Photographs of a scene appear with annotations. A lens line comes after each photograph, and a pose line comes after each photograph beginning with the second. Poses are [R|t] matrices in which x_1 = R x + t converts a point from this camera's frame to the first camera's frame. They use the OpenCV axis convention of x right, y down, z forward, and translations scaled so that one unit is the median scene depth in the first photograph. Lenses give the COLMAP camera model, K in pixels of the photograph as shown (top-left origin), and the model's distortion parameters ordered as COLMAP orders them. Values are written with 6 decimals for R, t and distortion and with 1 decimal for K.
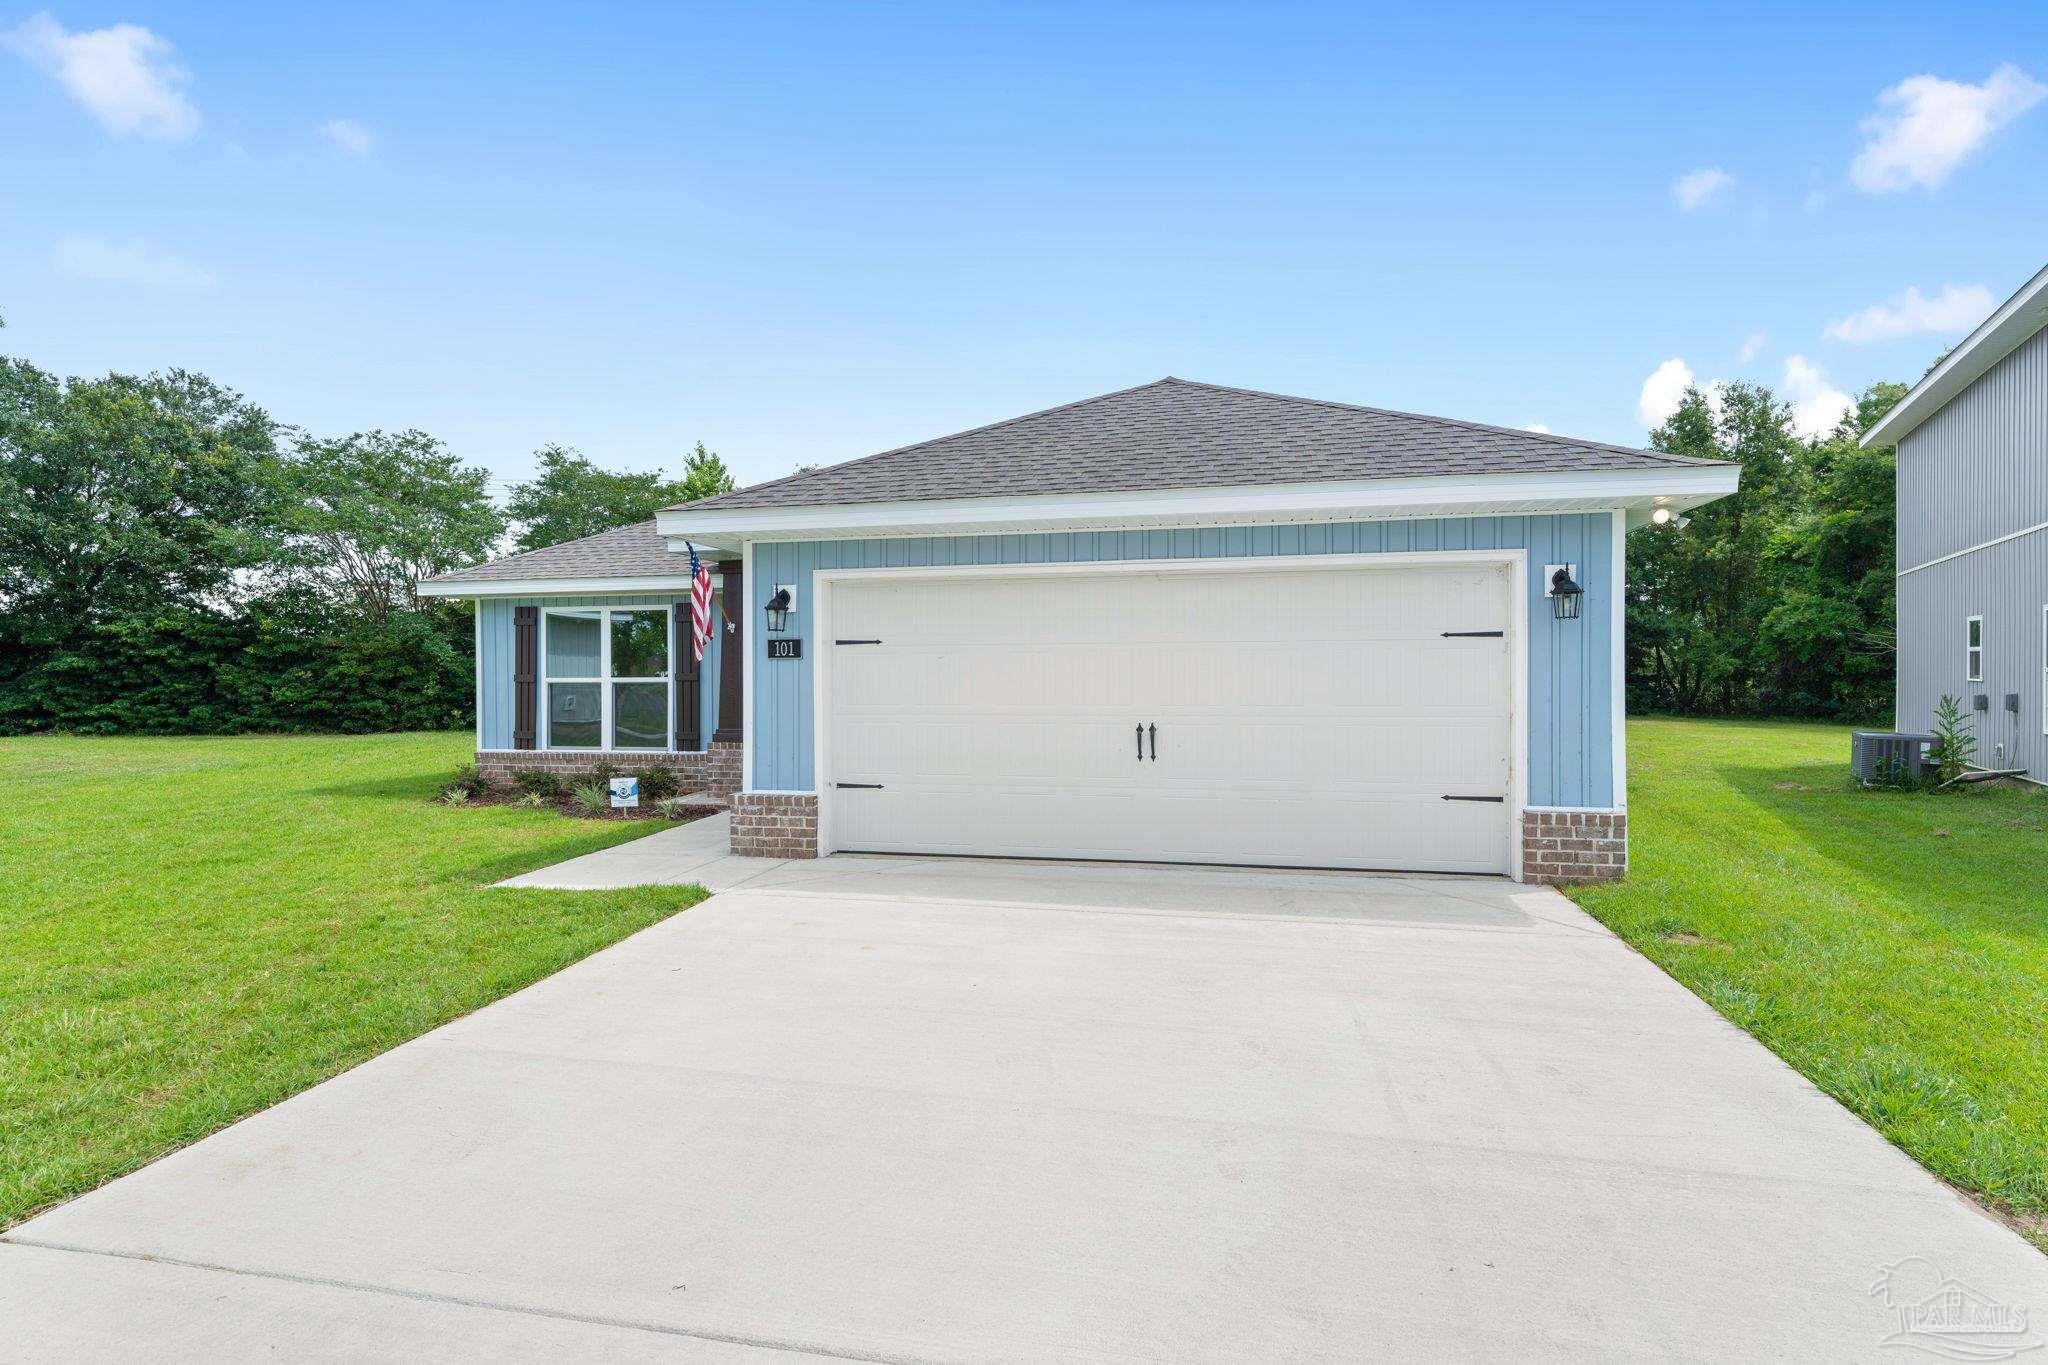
lens RADIAL K [[913.3, 0, 1023.4], [0, 913.3, 681.0], [0, 0, 1]] dist [-0.001514, -0.000105]
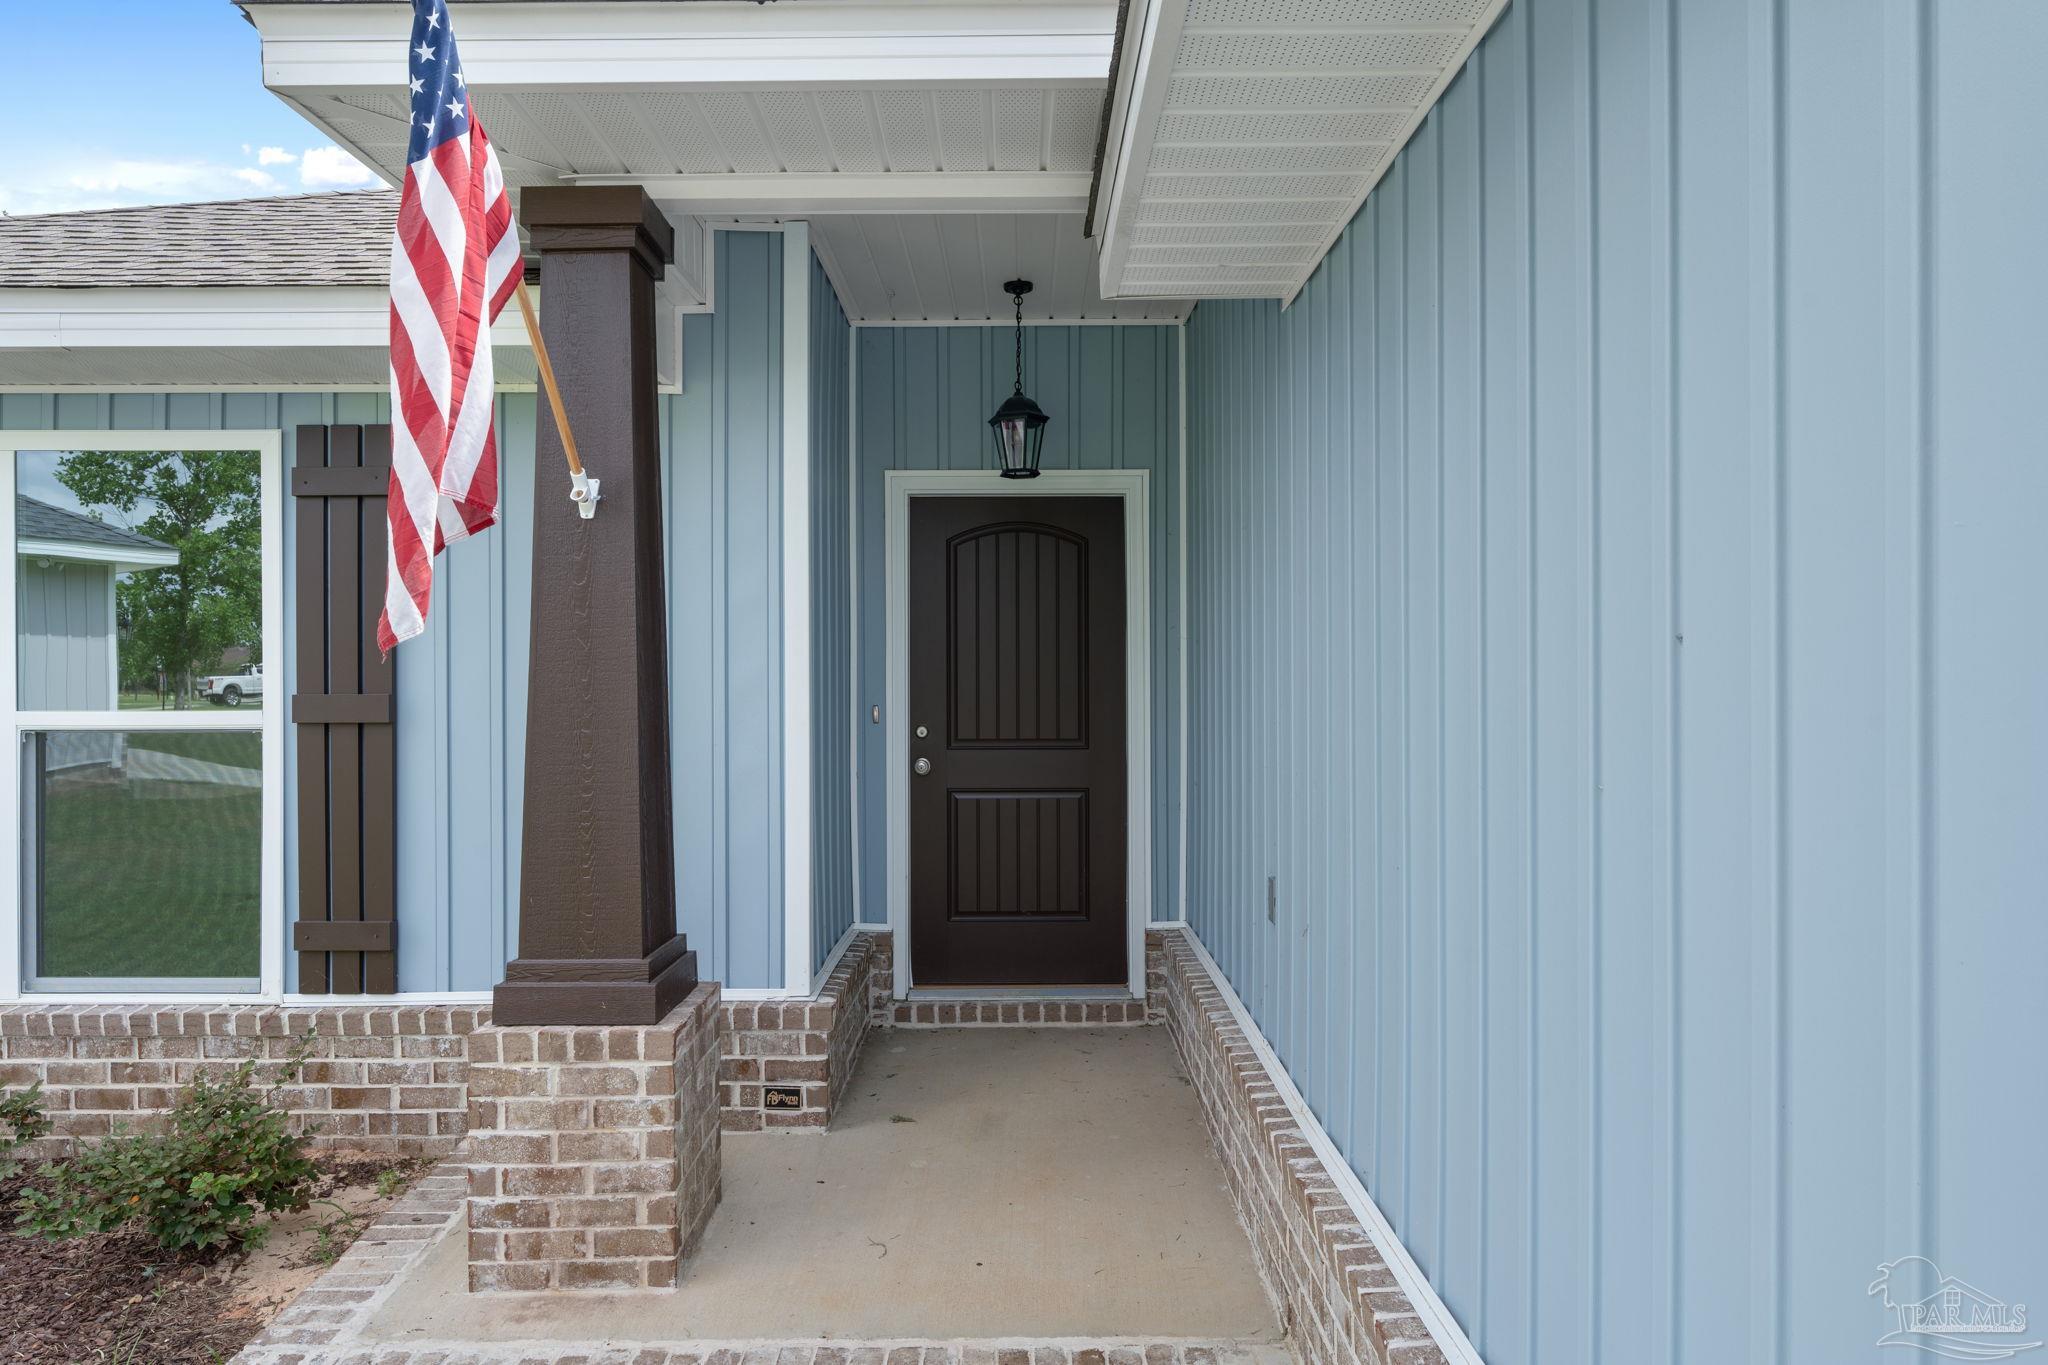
lens RADIAL K [[1220.9, 0, 1024.0], [0, 1220.9, 682.5], [0, 0, 1]] dist [-0.006076, -0.000709]
pose [[0.982009, 0.000925, 0.188831, -0.399645], [-0.001137, 0.999999, 0.001016, -0.020338], [-0.188830, -0.001212, 0.982009, 1.021972]]
